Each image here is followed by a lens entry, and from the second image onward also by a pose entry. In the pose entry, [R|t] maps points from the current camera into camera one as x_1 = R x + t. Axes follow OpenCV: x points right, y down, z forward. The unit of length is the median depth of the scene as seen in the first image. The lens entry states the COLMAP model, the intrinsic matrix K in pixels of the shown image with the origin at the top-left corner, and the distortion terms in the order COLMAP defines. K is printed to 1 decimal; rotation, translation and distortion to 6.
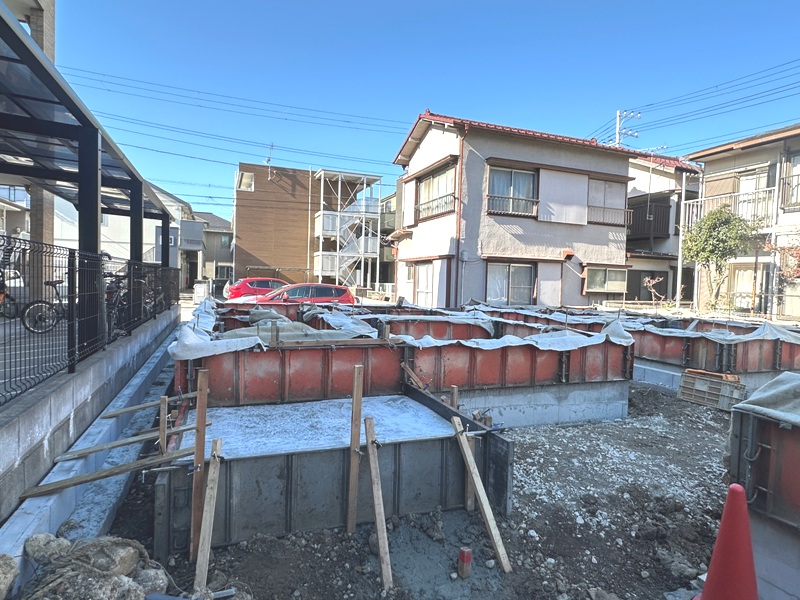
lens RADIAL K [[463.8, 0, 399.3], [0, 463.8, 294.6], [0, 0, 1]] dist [0.004524, -0.000122]
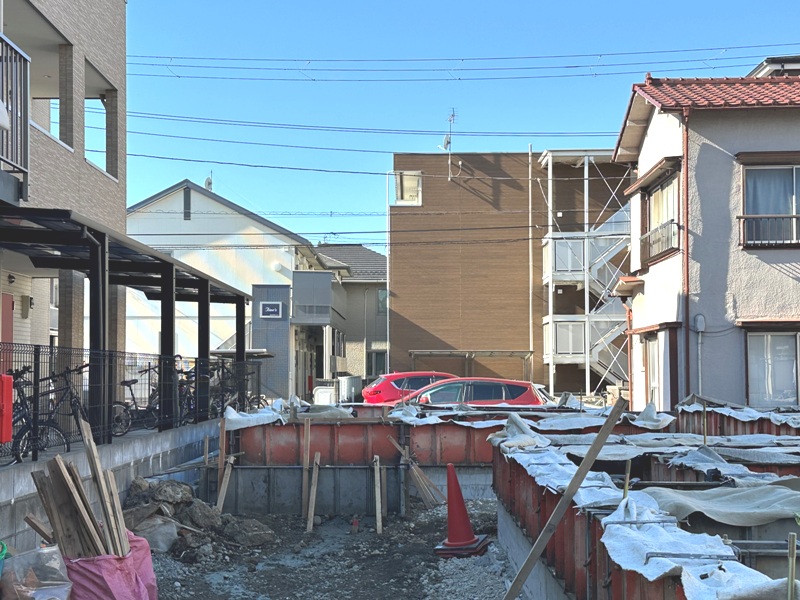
lens RADIAL K [[1190.9, 0, 399.1], [0, 1190.9, 307.3], [0, 0, 1]] dist [0.191918, 0.000000]
pose [[0.928804, -0.051677, -0.366951, 0.316551], [0.019334, 0.995638, -0.091275, 0.026348], [0.370067, 0.077682, 0.925751, -0.506516]]
